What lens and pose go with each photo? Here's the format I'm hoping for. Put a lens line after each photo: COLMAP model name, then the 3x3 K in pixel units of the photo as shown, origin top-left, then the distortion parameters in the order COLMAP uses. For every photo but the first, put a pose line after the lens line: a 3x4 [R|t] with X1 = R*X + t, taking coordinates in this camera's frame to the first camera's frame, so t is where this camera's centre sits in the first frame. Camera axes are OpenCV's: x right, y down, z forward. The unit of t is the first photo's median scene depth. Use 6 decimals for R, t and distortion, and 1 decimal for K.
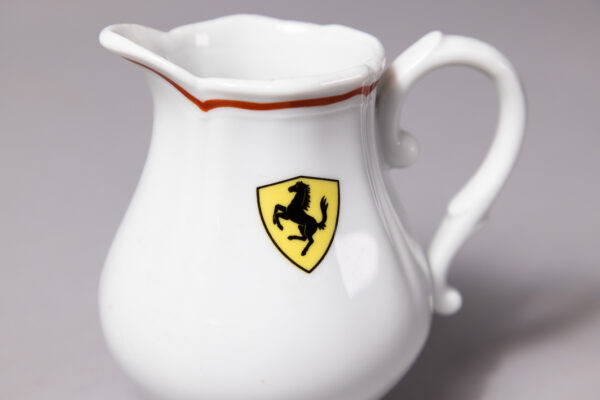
lens RADIAL K [[1527.3, 0, 300.0], [0, 1527.3, 200.0], [0, 0, 1]] dist [0.008179, 0.133932]
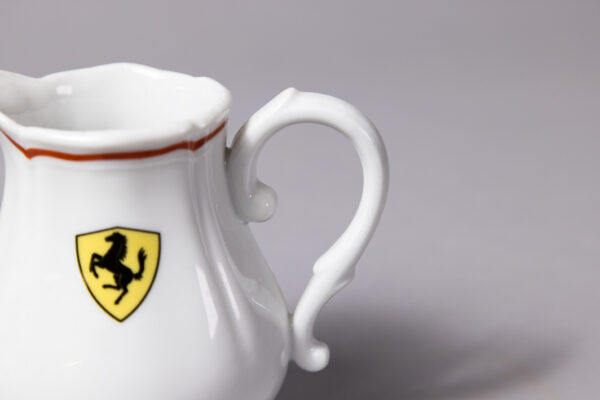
lens RADIAL K [[1527.3, 0, 300.0], [0, 1527.3, 200.0], [0, 0, 1]] dist [0.008179, 0.133932]
pose [[0.976020, 0.056858, -0.210126, 0.332314], [-0.057705, 0.998331, 0.002103, -0.042632], [0.209895, 0.010073, 0.977672, 0.026906]]
